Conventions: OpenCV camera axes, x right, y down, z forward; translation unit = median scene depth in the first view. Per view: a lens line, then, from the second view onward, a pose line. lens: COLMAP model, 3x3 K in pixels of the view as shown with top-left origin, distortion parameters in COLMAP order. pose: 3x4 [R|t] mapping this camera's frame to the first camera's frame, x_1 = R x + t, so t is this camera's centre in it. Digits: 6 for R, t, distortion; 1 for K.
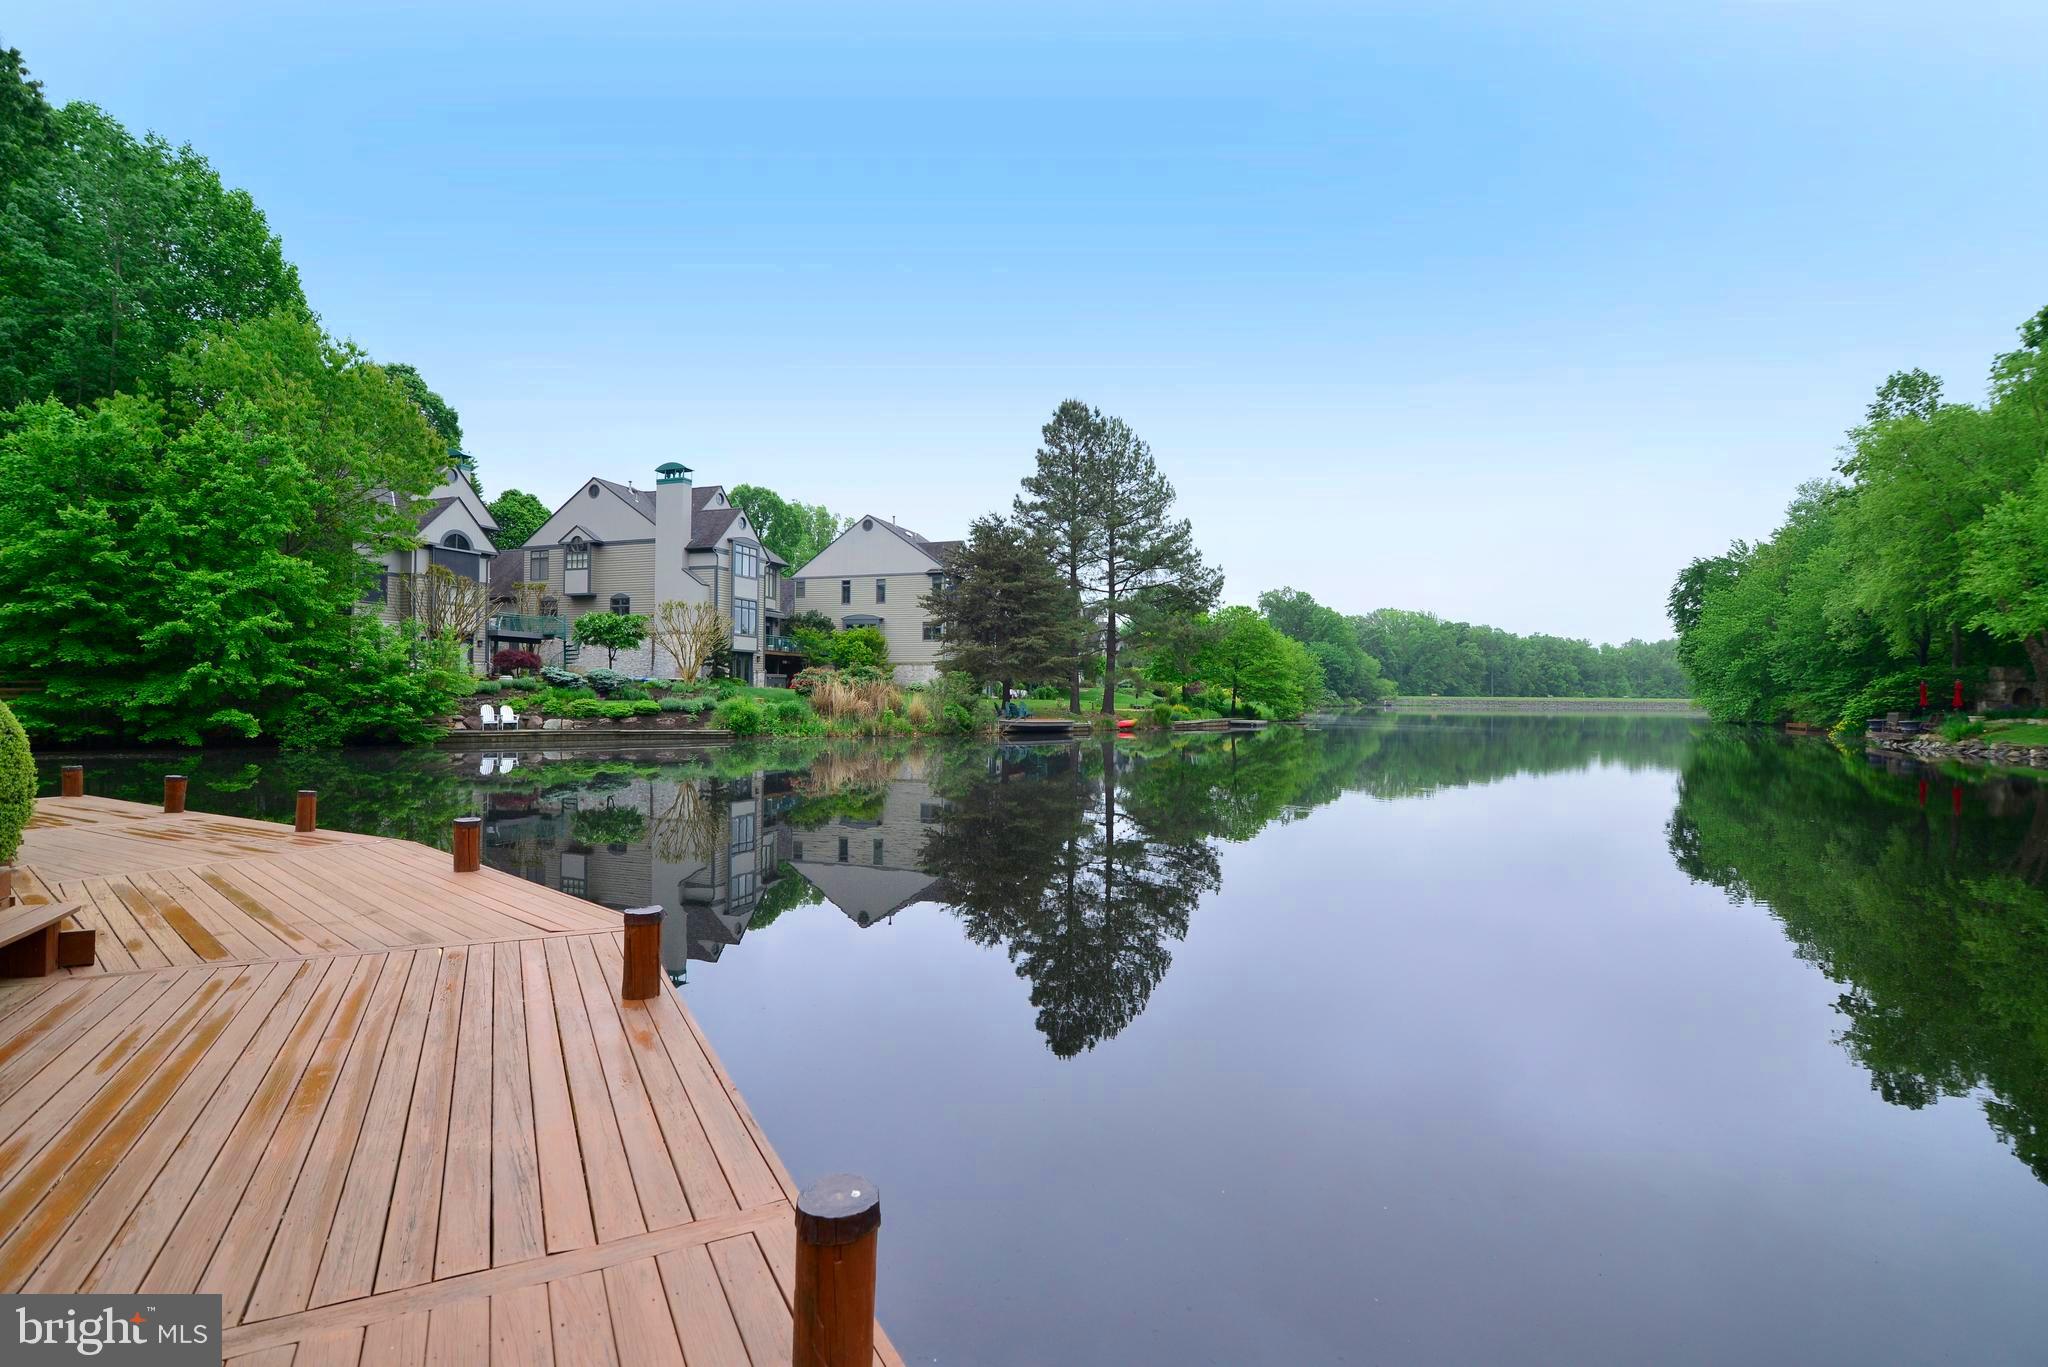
lens RADIAL K [[942.3, 0, 1011.2], [0, 942.3, 688.0], [0, 0, 1]] dist [-0.015315, 0.001983]
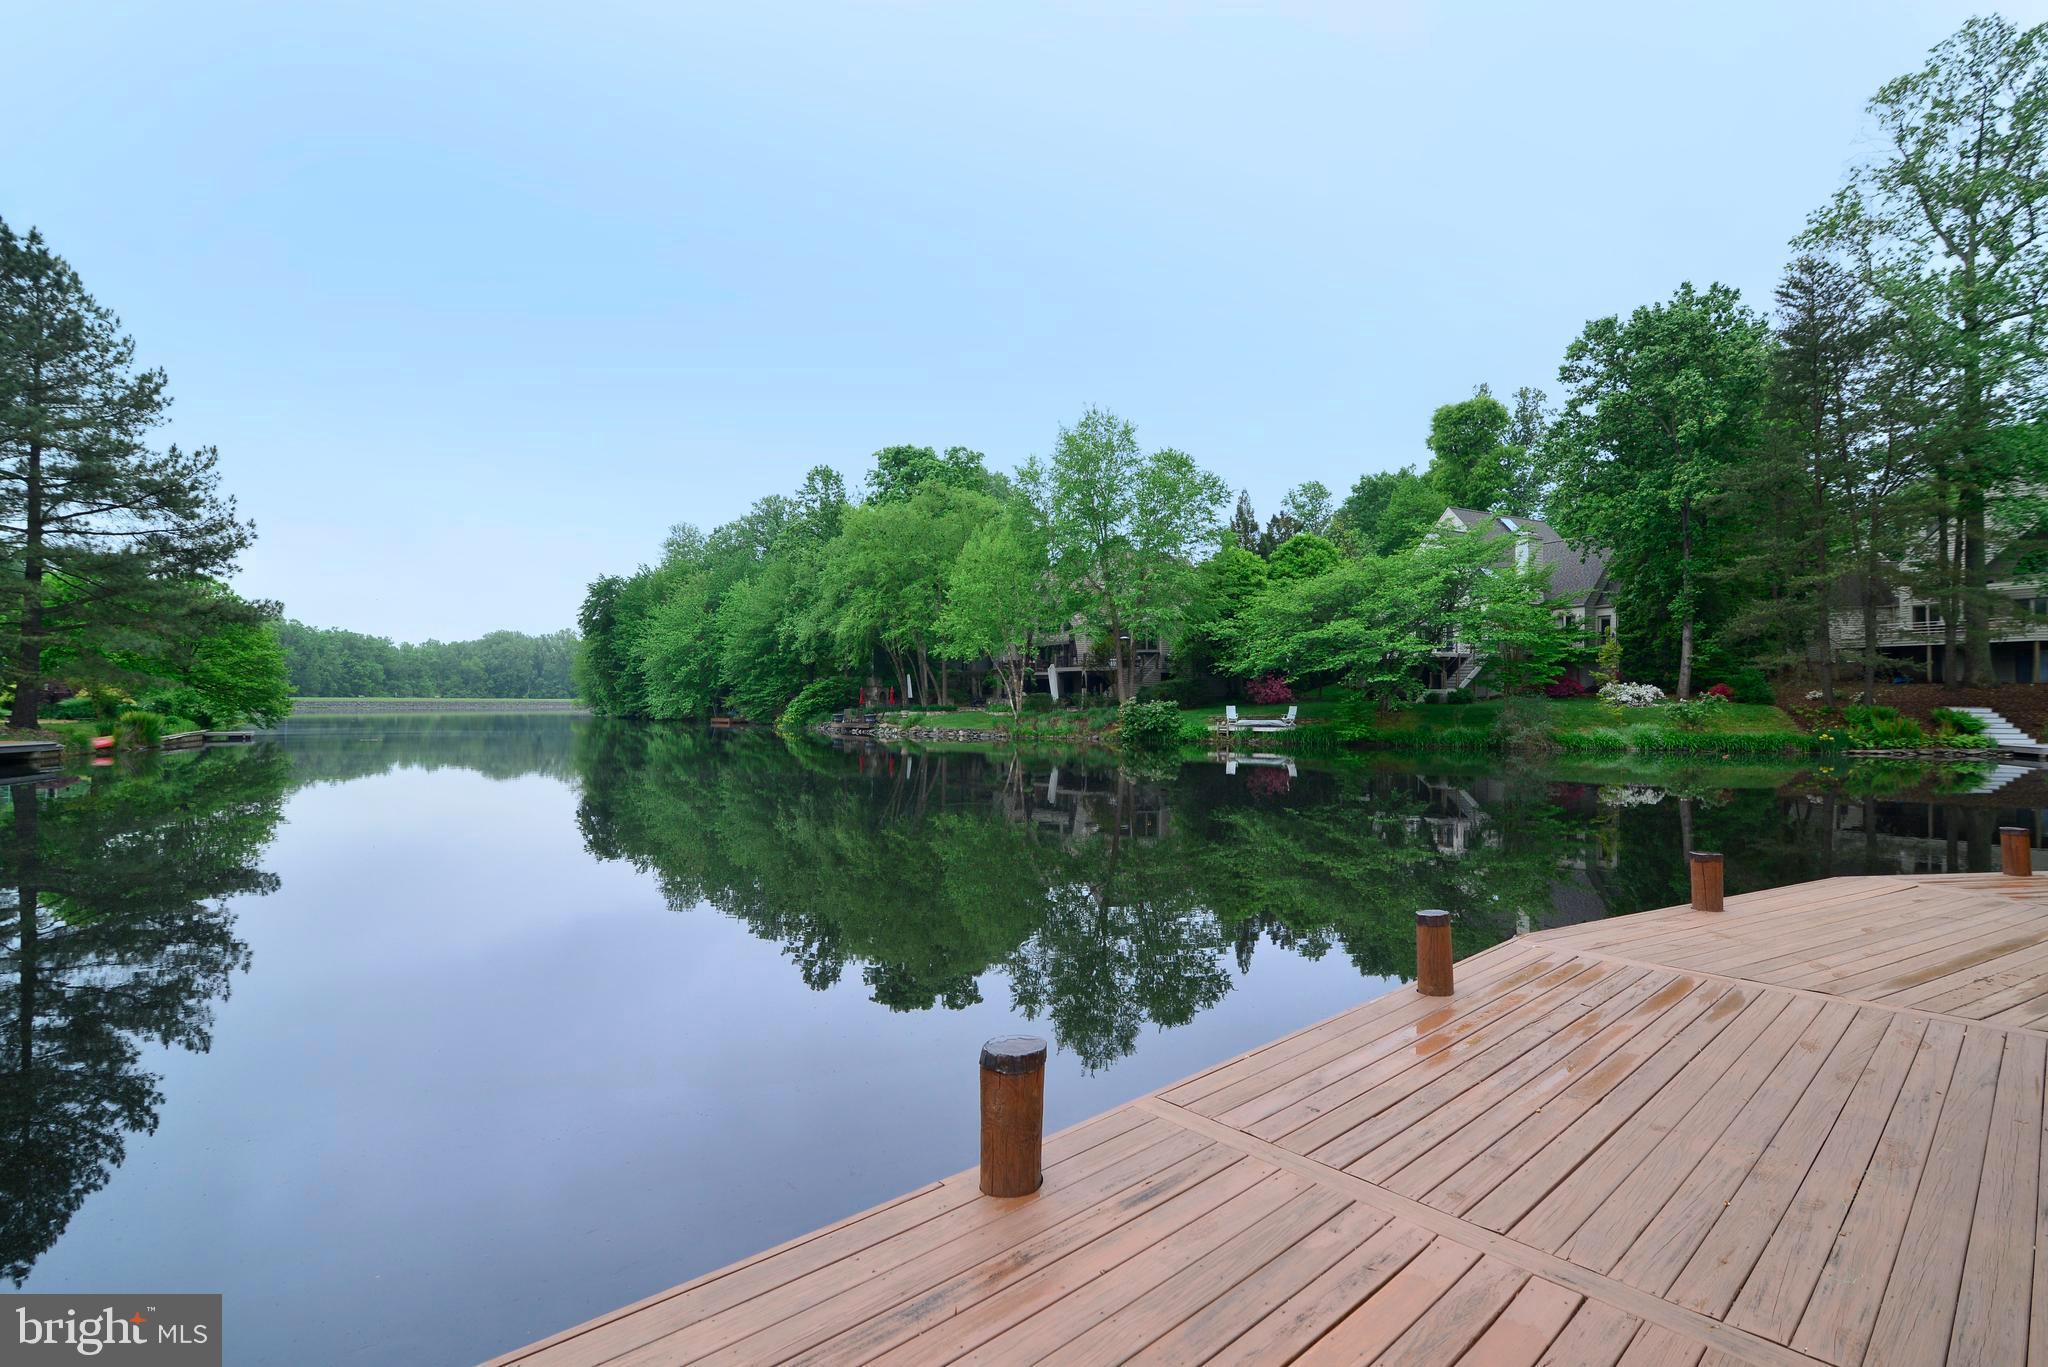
lens RADIAL K [[942.3, 0, 1022.4], [0, 942.3, 688.9], [0, 0, 1]] dist [-0.015315, 0.001983]
pose [[0.371790, 0.004519, 0.928306, -0.144812], [-0.005963, 0.999979, -0.002480, -0.000956], [-0.928298, -0.004613, 0.371809, 0.113448]]
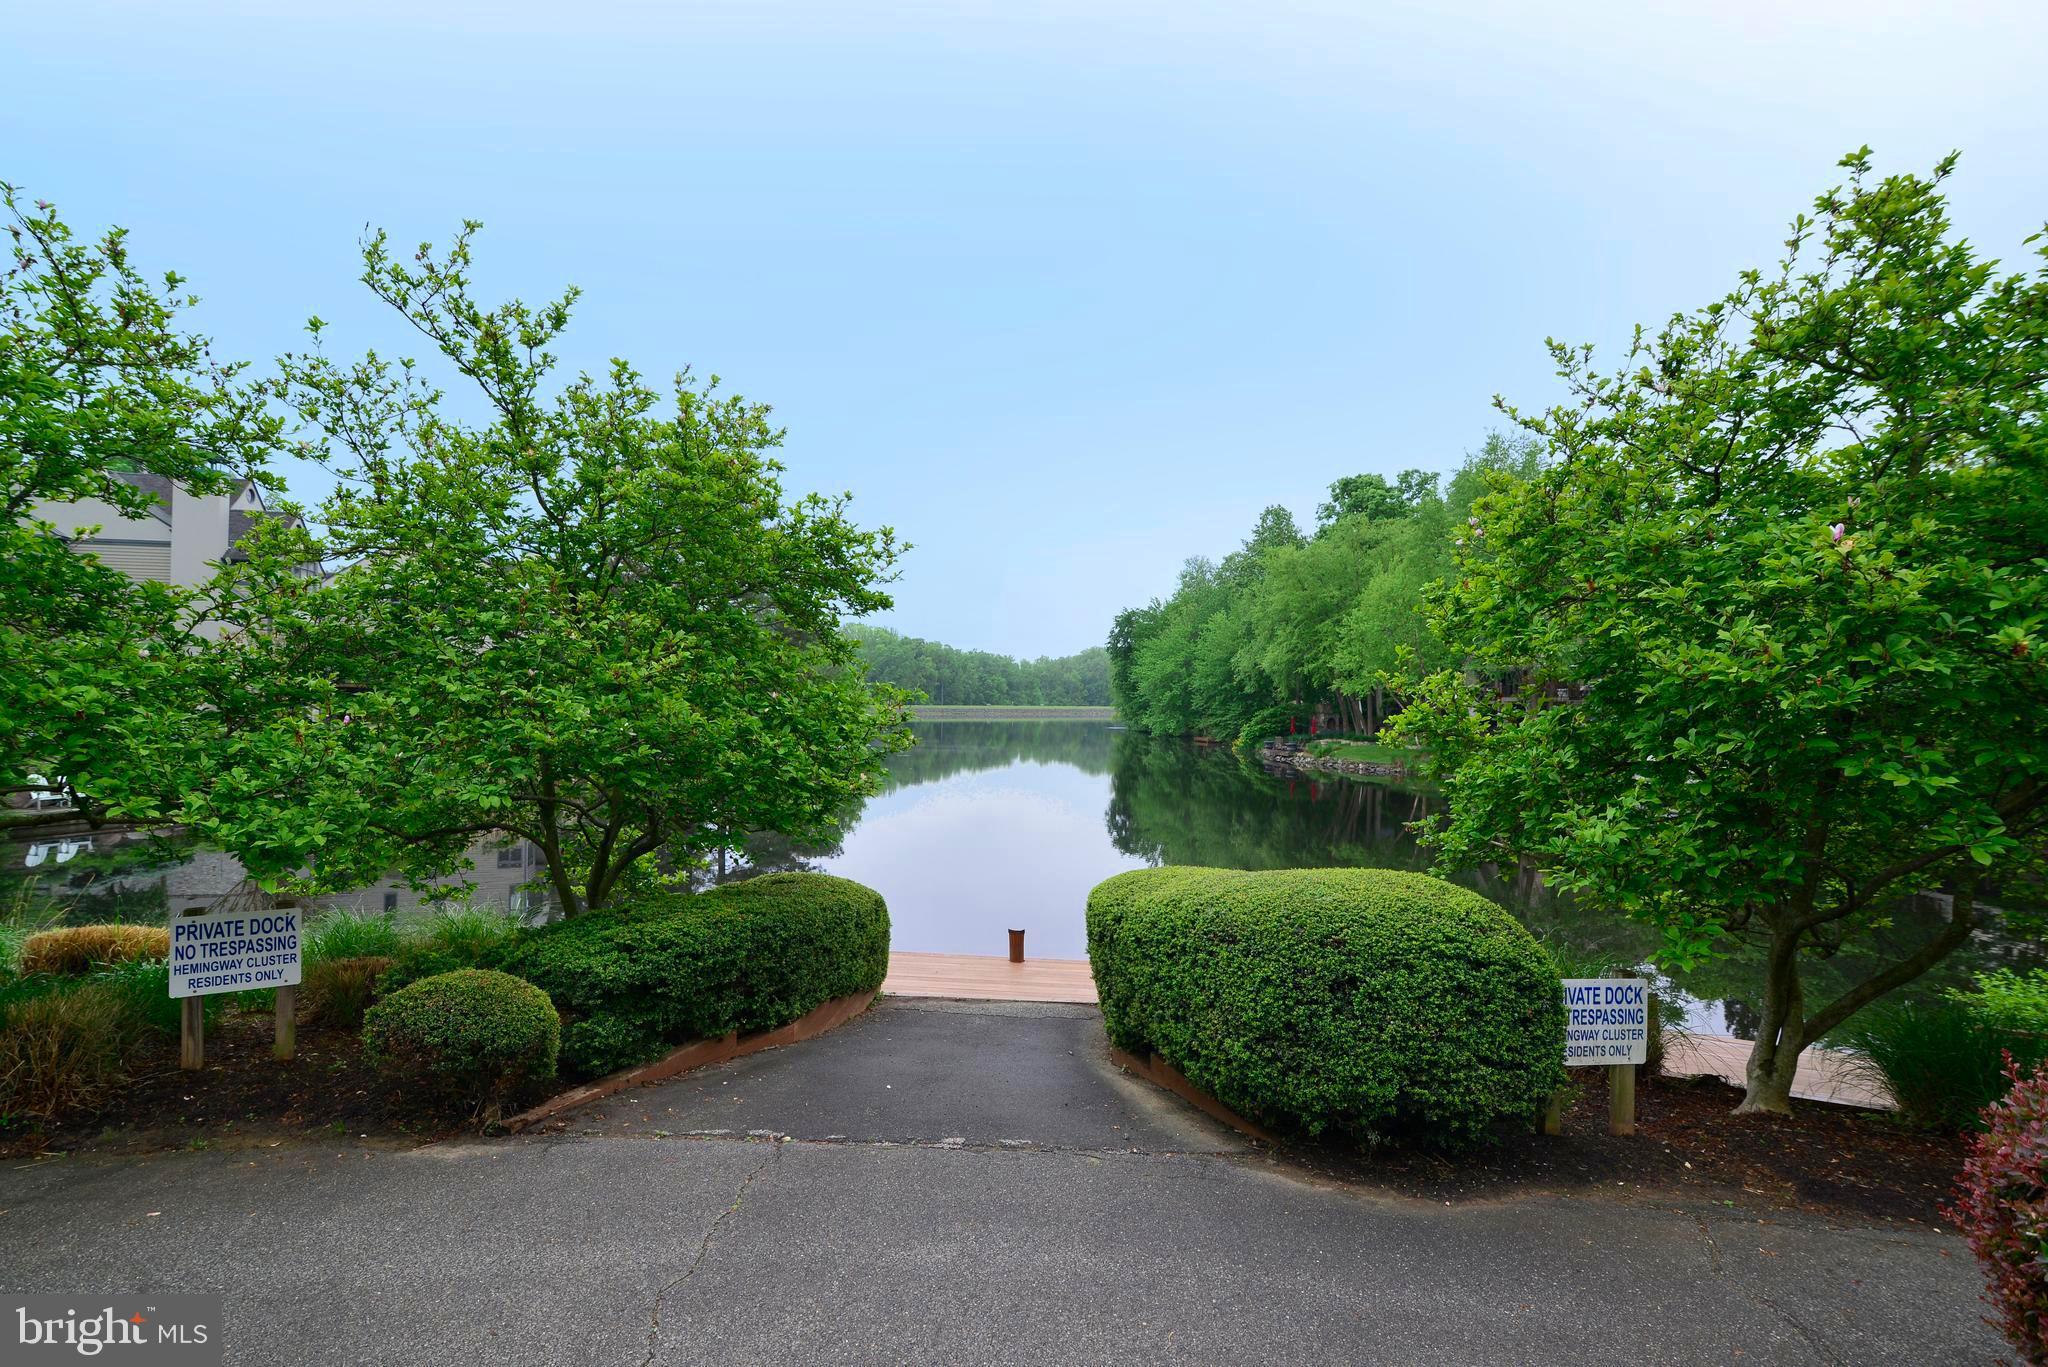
lens RADIAL K [[942.3, 0, 1014.0], [0, 942.3, 690.3], [0, 0, 1]] dist [-0.015315, 0.001983]
pose [[0.838855, 0.005743, 0.544324, -0.126906], [-0.005890, 0.999982, -0.001473, -0.022567], [-0.544323, -0.001970, 0.838873, -0.026252]]
